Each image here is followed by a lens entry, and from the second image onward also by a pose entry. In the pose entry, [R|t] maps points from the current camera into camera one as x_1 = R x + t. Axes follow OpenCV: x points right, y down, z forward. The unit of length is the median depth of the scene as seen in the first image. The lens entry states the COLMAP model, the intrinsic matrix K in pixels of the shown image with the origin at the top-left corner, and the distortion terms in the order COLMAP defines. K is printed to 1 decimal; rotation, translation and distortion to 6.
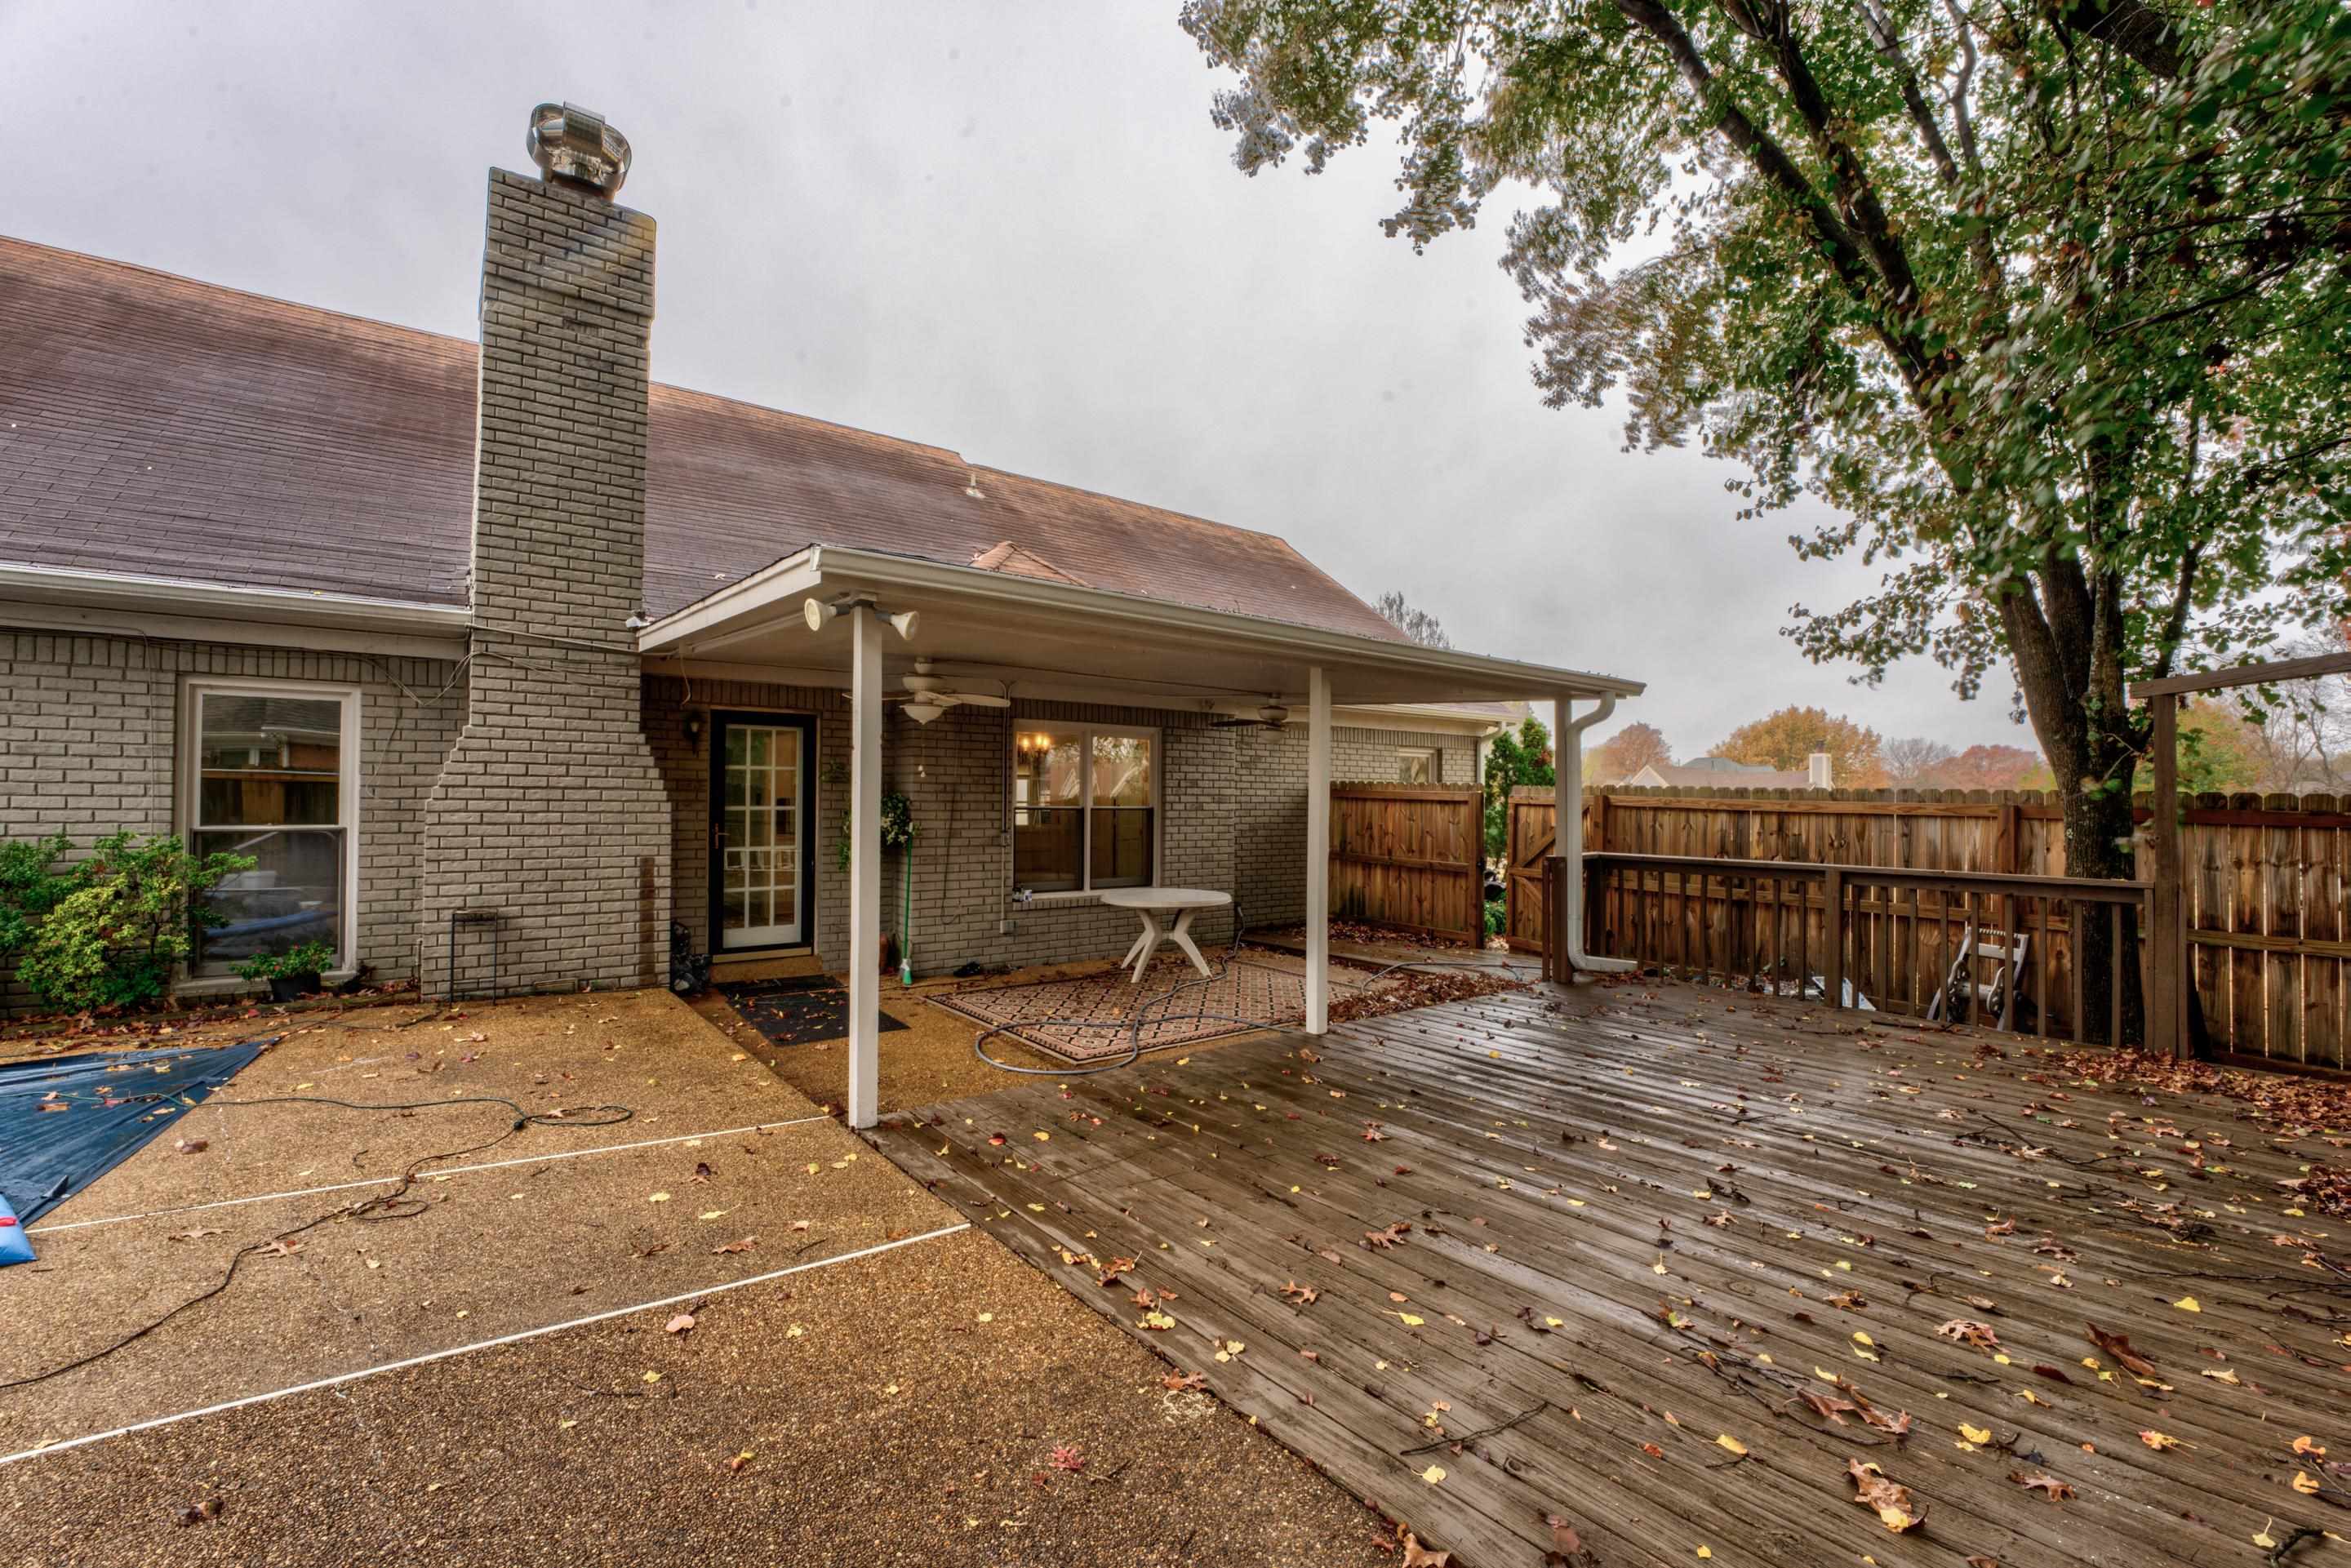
lens RADIAL K [[963.3, 0, 1180.8], [0, 963.3, 781.6], [0, 0, 1]] dist [-0.018160, 0.000504]
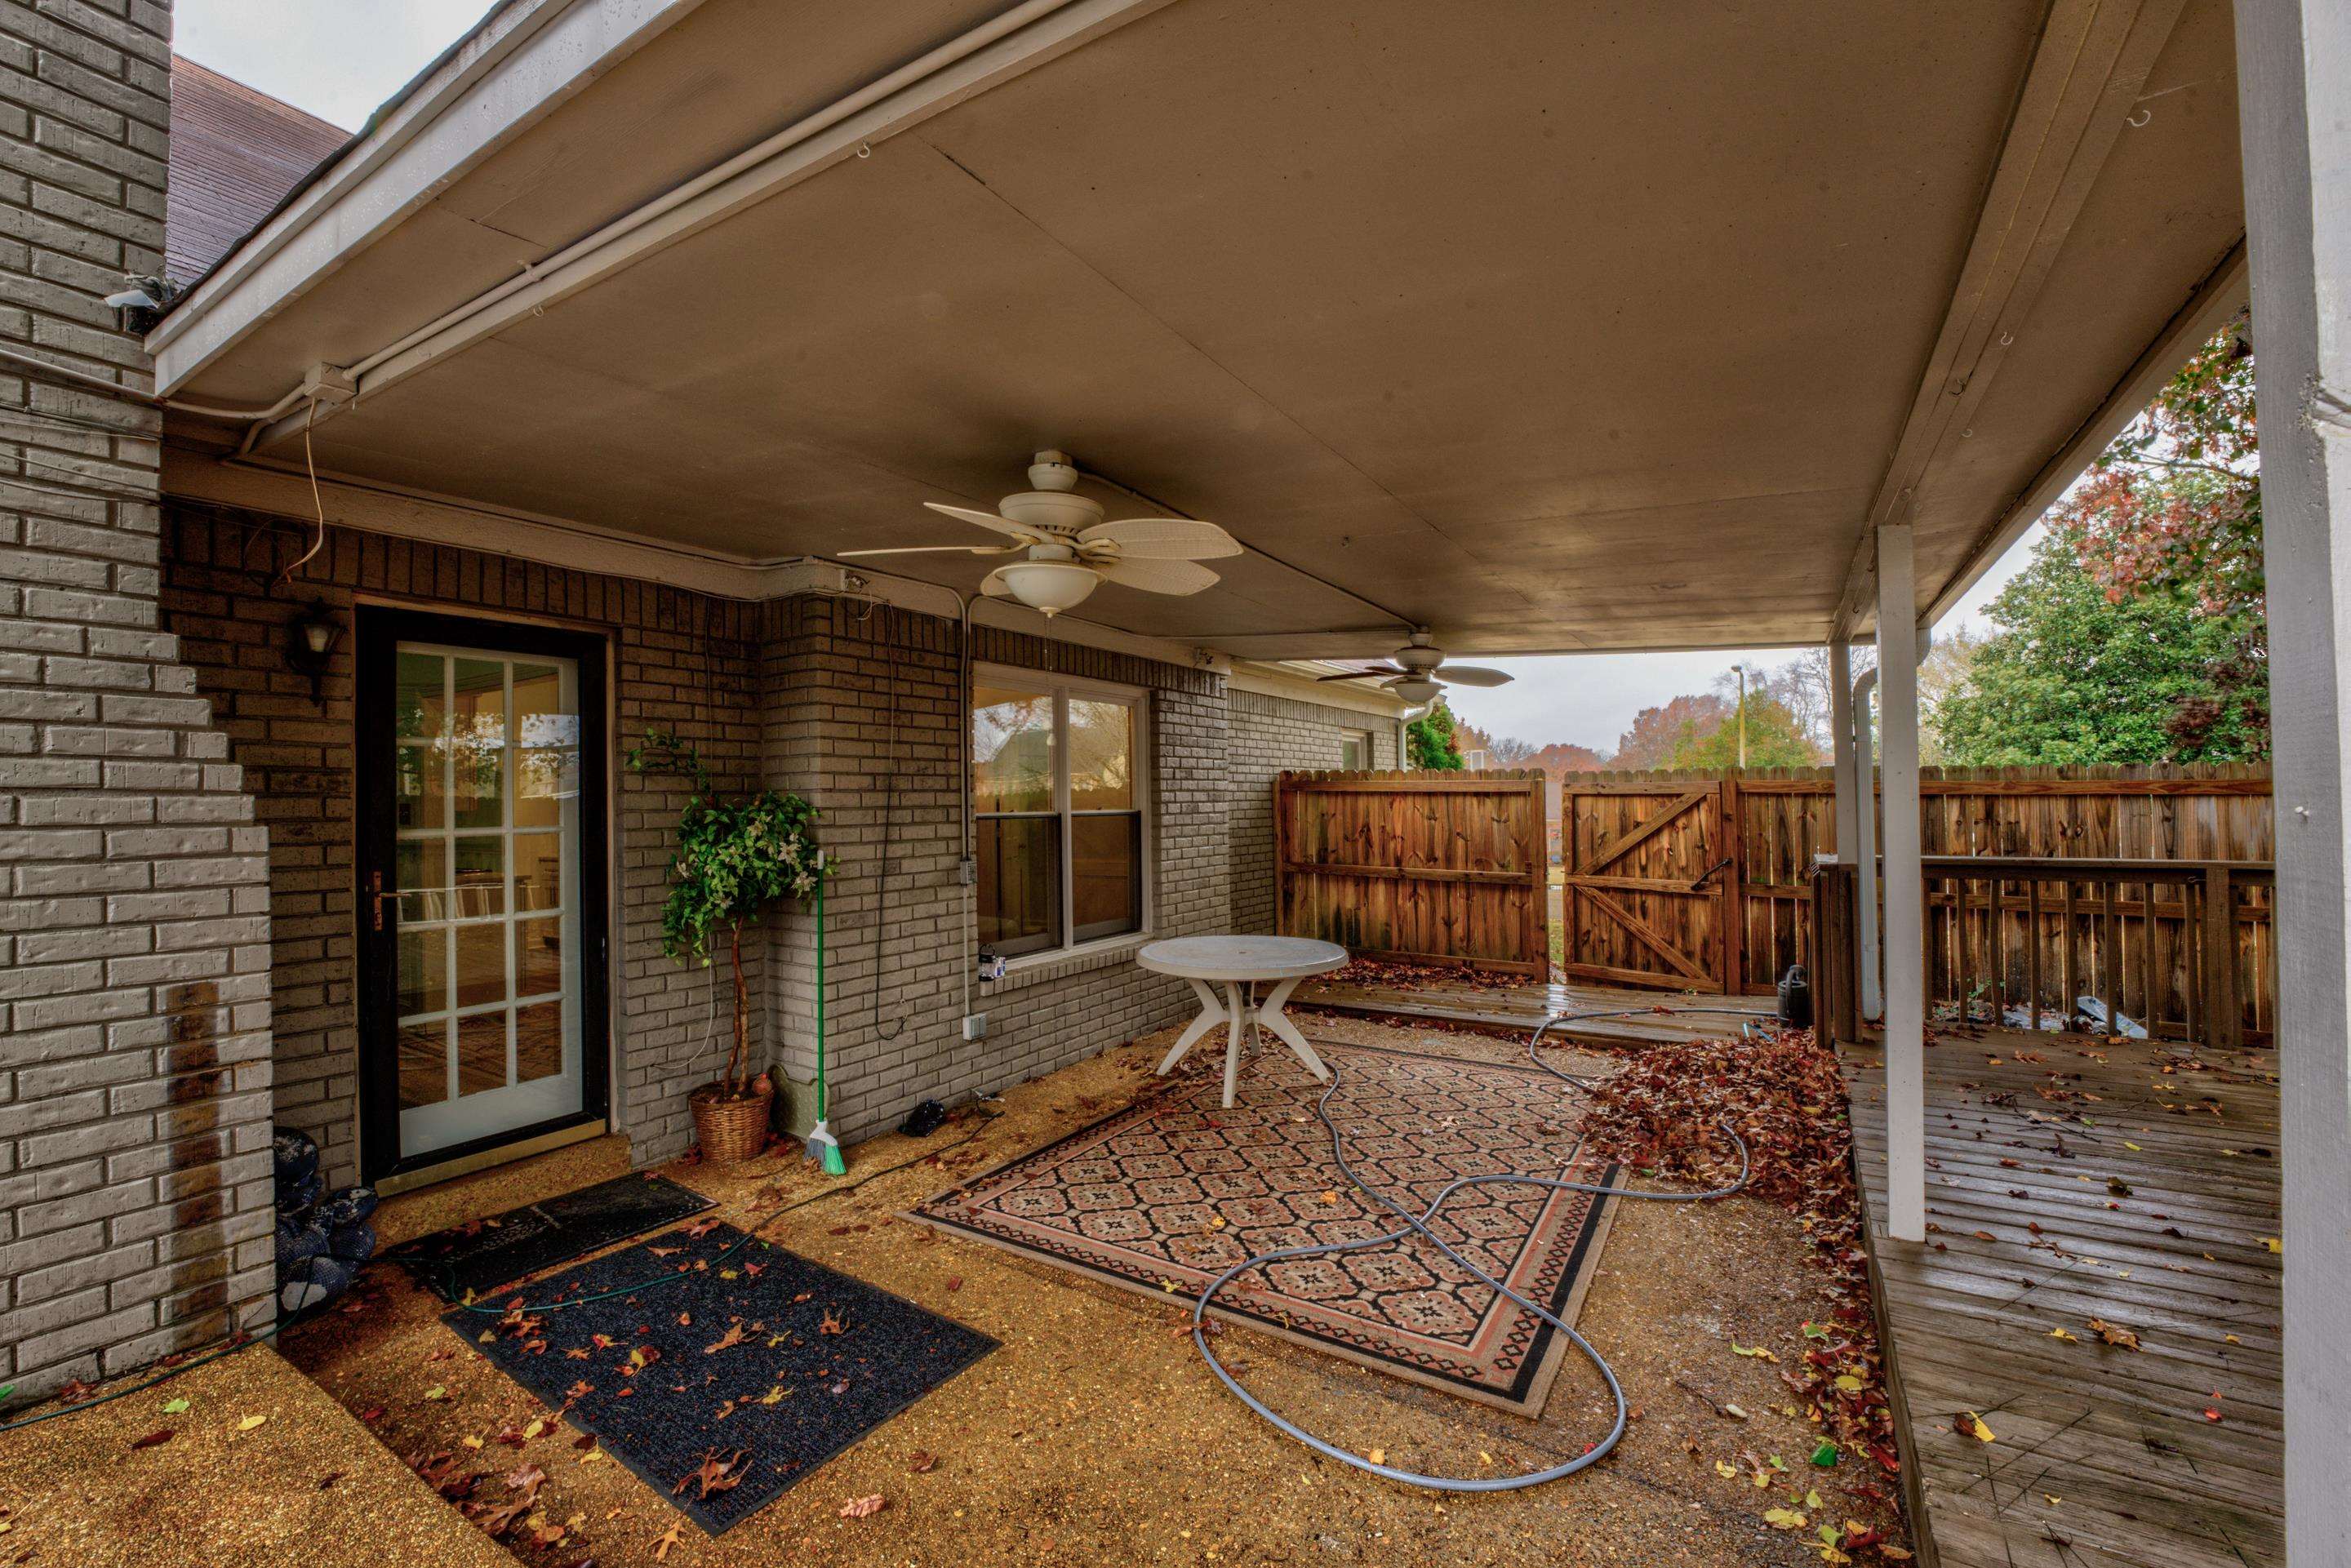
lens RADIAL K [[963.3, 0, 1172.8], [0, 963.3, 782.5], [0, 0, 1]] dist [-0.018160, 0.000504]
pose [[0.943927, -0.016184, 0.329758, -0.282012], [0.016611, 0.999861, 0.001524, 0.008951], [-0.329737, 0.004039, 0.944064, 0.472779]]
